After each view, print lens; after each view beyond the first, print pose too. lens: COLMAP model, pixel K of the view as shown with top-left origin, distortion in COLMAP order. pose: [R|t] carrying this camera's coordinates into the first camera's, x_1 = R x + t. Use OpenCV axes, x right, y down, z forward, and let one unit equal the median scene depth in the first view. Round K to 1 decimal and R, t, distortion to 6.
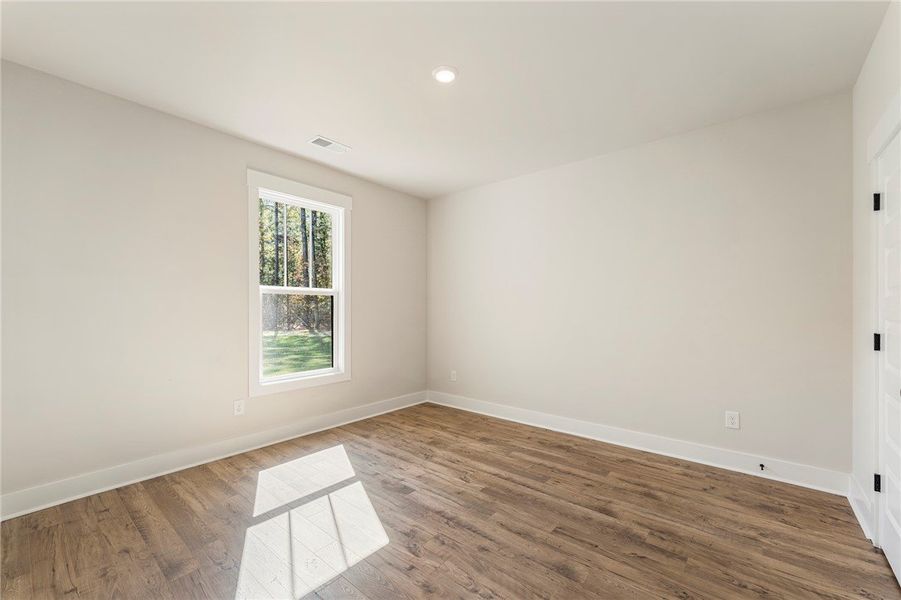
lens RADIAL K [[368.6, 0, 449.8], [0, 368.6, 306.9], [0, 0, 1]] dist [0.003471, -0.000061]
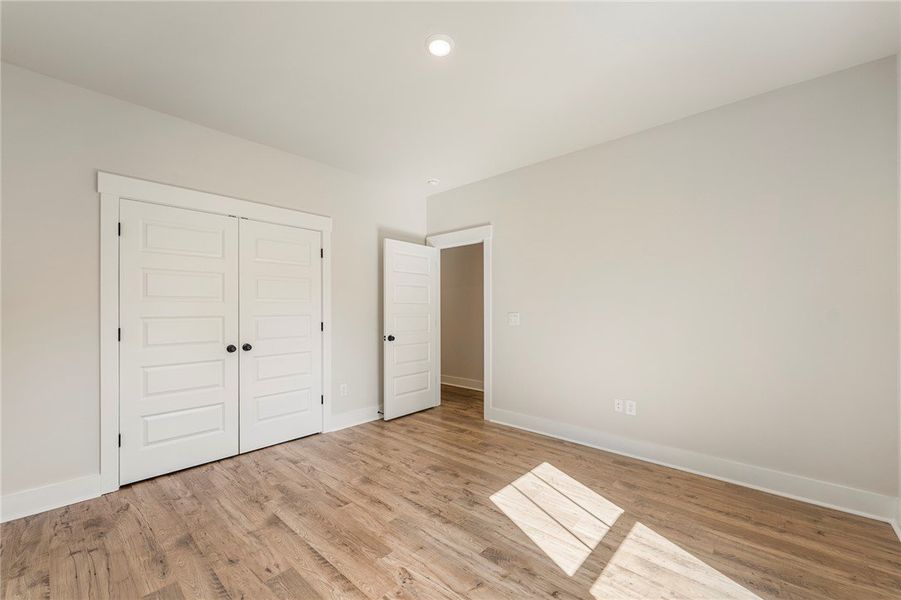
lens RADIAL K [[368.6, 0, 454.0], [0, 368.6, 309.2], [0, 0, 1]] dist [0.003471, -0.000061]
pose [[-0.999662, 0.001580, 0.025966, -0.069397], [0.001299, 0.999941, -0.010815, 0.016471], [-0.025982, -0.010778, -0.999604, 1.931027]]
